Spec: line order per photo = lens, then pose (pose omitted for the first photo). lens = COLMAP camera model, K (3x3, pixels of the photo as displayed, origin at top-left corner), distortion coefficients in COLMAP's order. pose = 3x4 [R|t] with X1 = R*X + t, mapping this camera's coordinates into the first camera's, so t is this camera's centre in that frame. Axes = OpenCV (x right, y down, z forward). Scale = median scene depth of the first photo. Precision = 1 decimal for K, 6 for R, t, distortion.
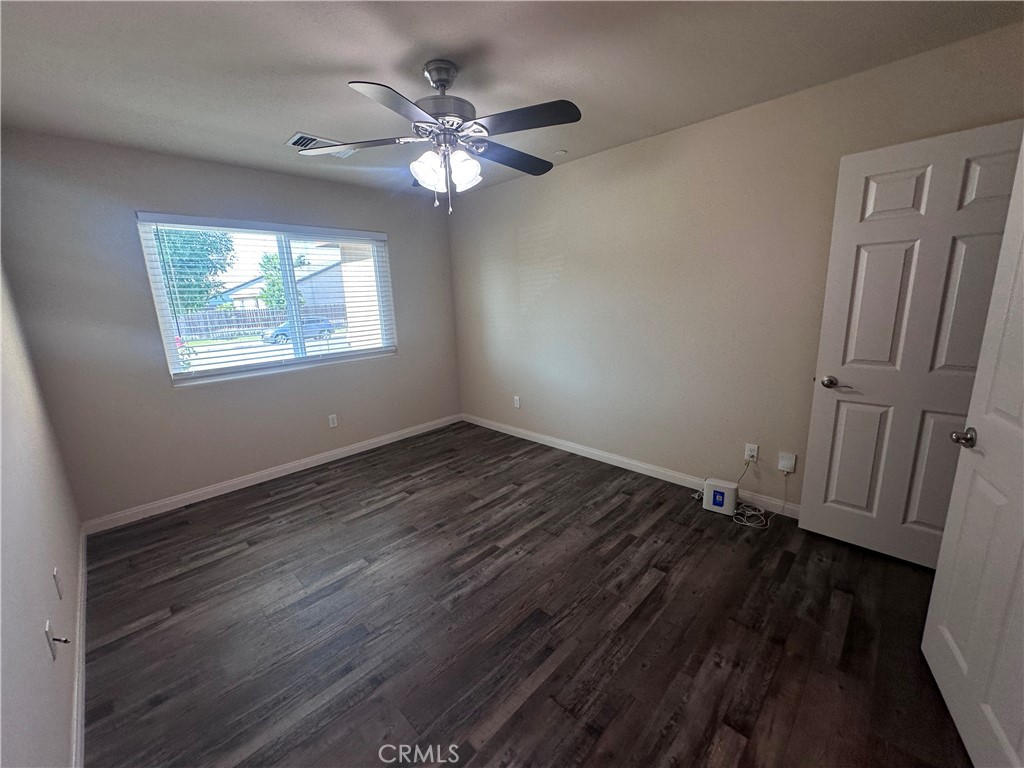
lens RADIAL K [[407.8, 0, 512.0], [0, 407.8, 384.0], [0, 0, 1]] dist [-0.001580, 0.000159]
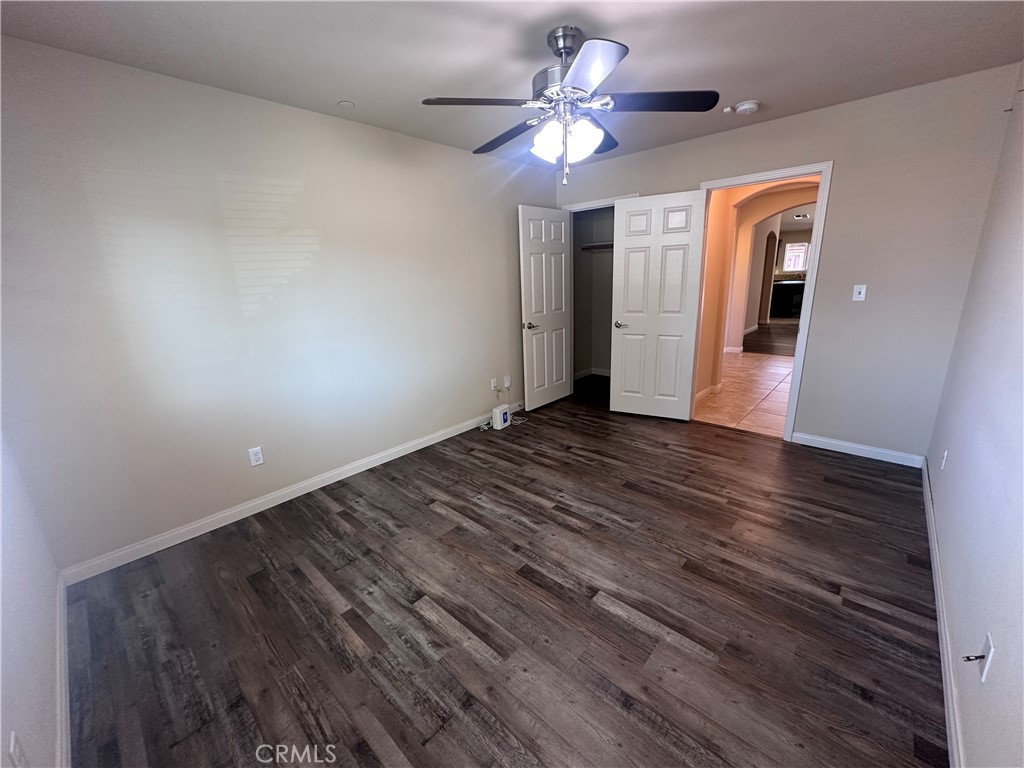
lens RADIAL K [[411.3, 0, 519.3], [0, 411.3, 381.8], [0, 0, 1]] dist [-0.000798, -0.000064]
pose [[-0.042267, -0.212153, 0.976322, -0.880482], [0.254031, 0.942799, 0.215866, -0.140545], [-0.966272, 0.257140, 0.014044, 0.864032]]
